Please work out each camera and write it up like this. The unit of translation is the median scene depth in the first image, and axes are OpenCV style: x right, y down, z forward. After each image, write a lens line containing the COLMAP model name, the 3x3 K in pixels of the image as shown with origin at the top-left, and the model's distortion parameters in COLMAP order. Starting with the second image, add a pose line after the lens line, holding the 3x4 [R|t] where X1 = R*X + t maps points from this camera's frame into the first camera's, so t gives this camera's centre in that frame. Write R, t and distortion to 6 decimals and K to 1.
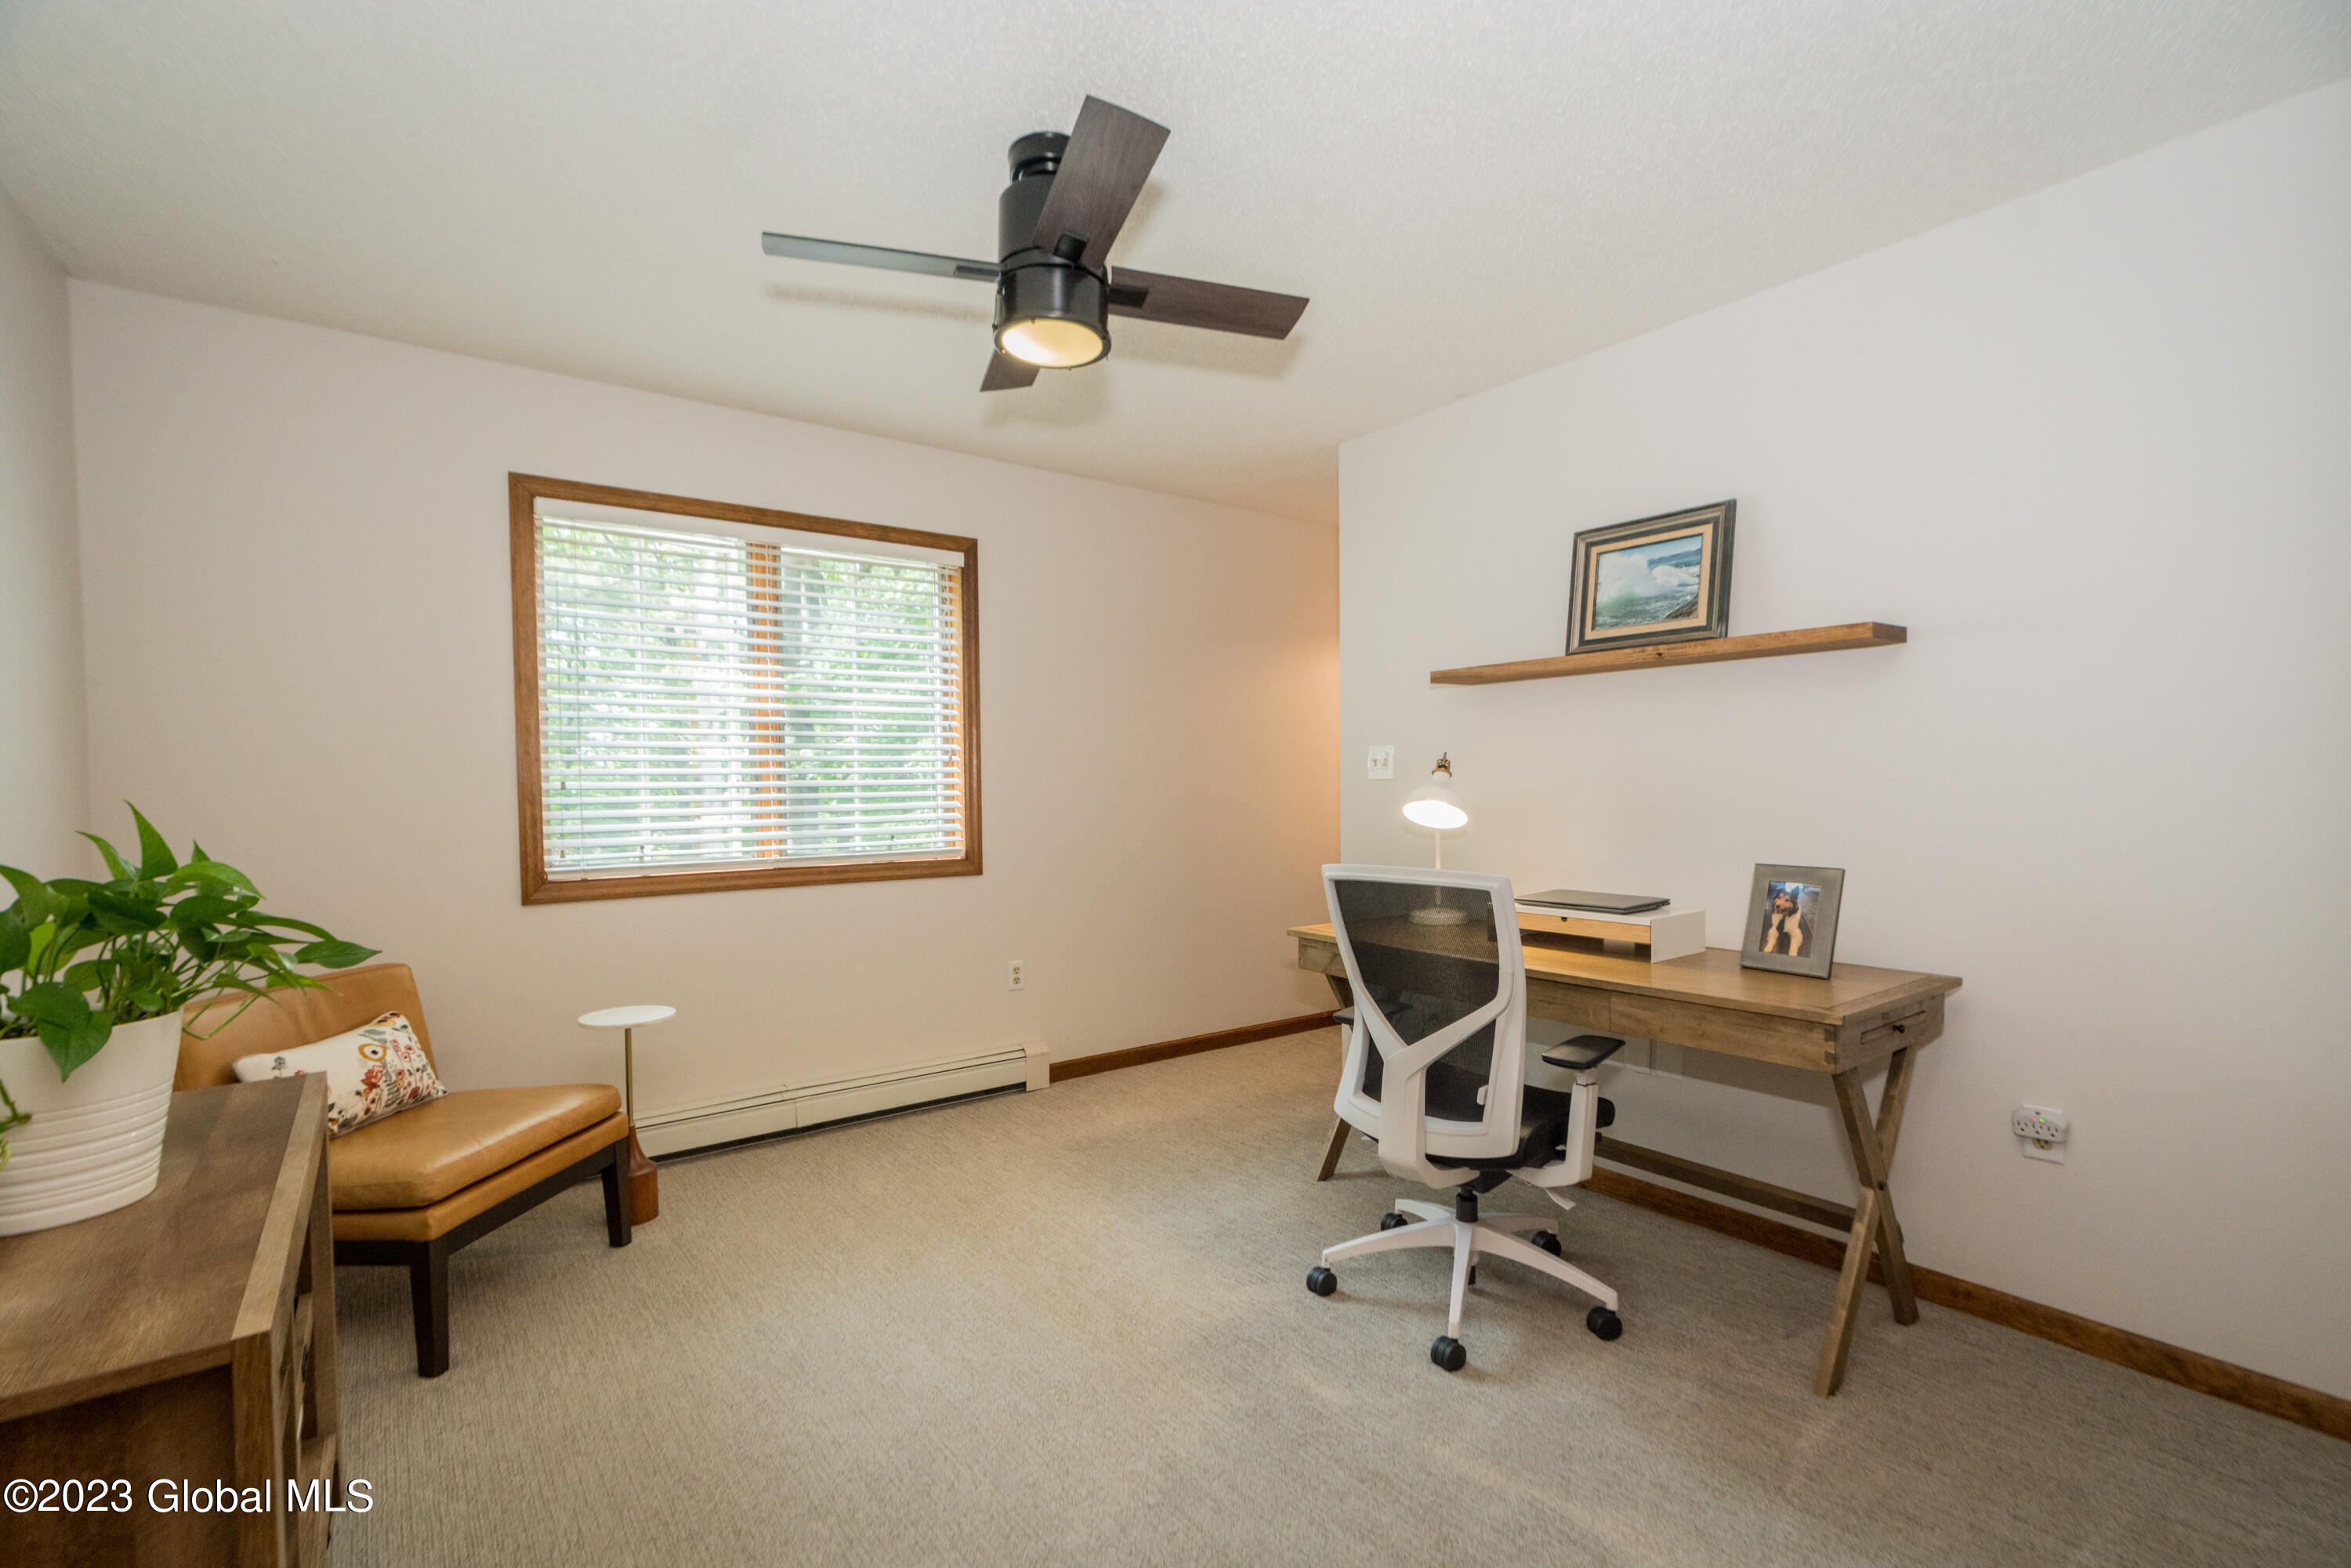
lens RADIAL K [[1052.0, 0, 1158.7], [0, 1052.0, 810.5], [0, 0, 1]] dist [-0.001981, -0.000172]
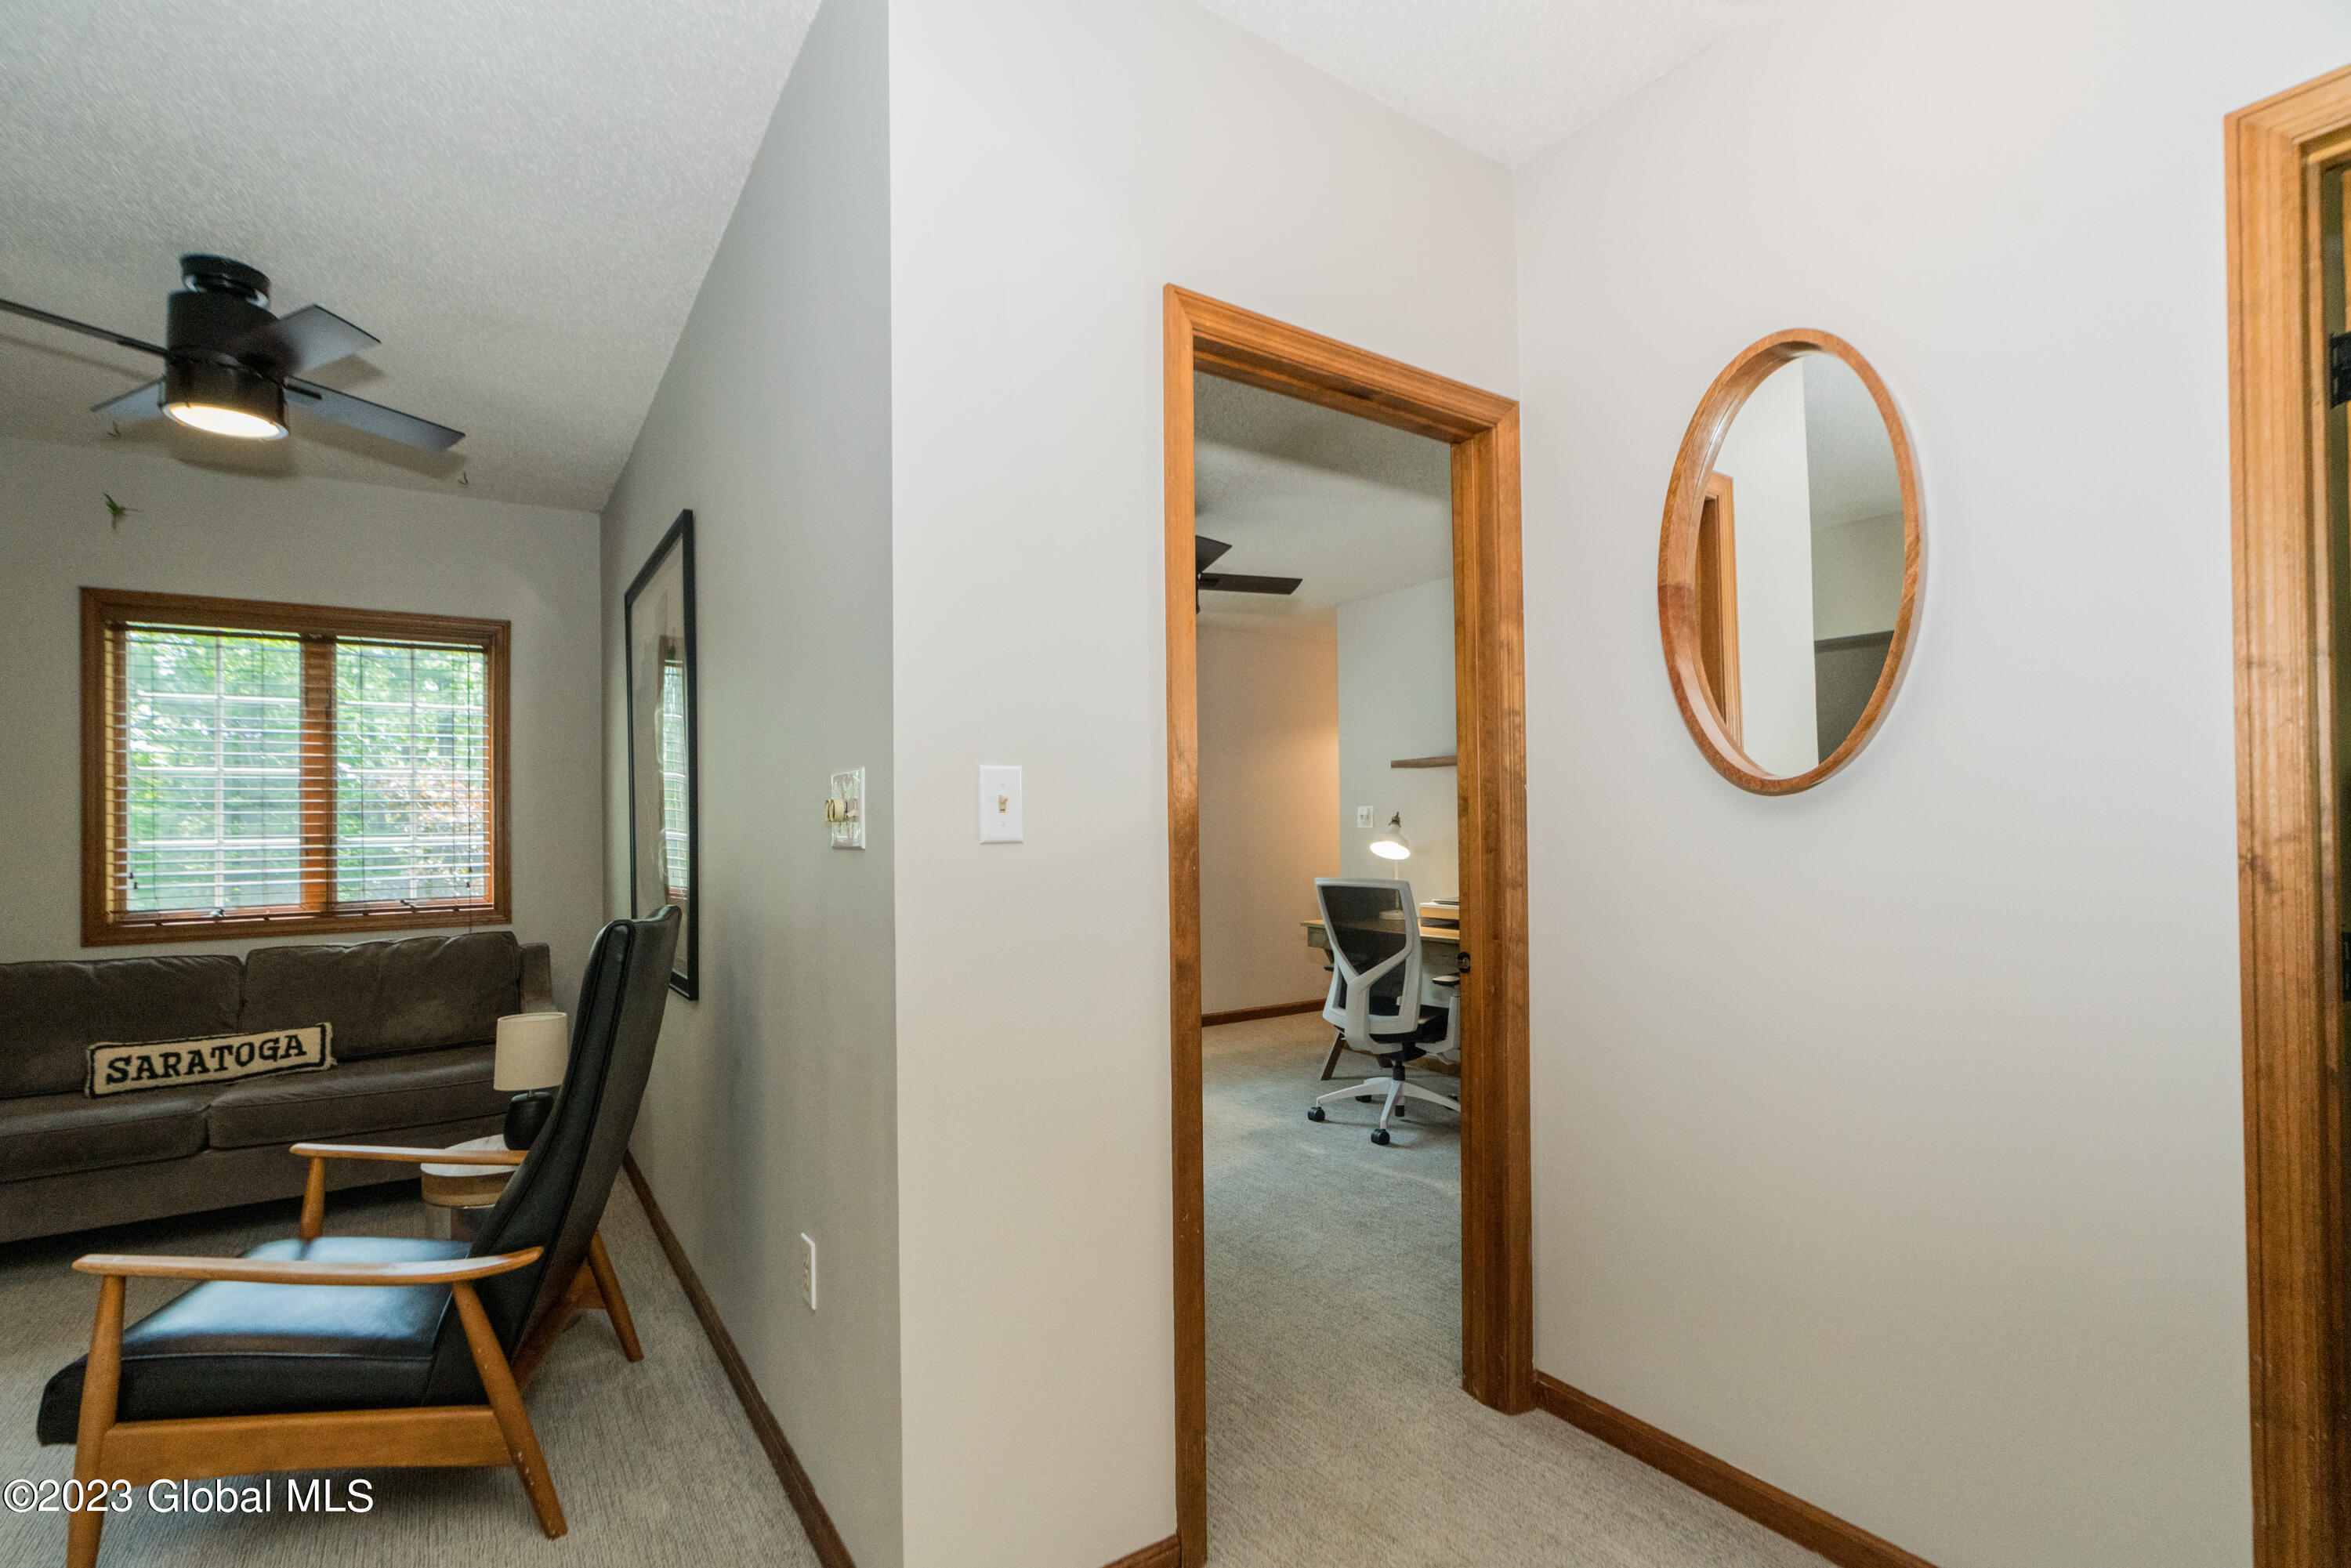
lens RADIAL K [[1052.0, 0, 1158.7], [0, 1052.0, 810.5], [0, 0, 1]] dist [-0.001981, -0.000172]
pose [[0.999180, -0.003643, -0.040336, -0.039191], [0.002371, 0.999499, -0.031549, -0.010418], [0.040431, 0.031427, 0.998688, -0.818199]]
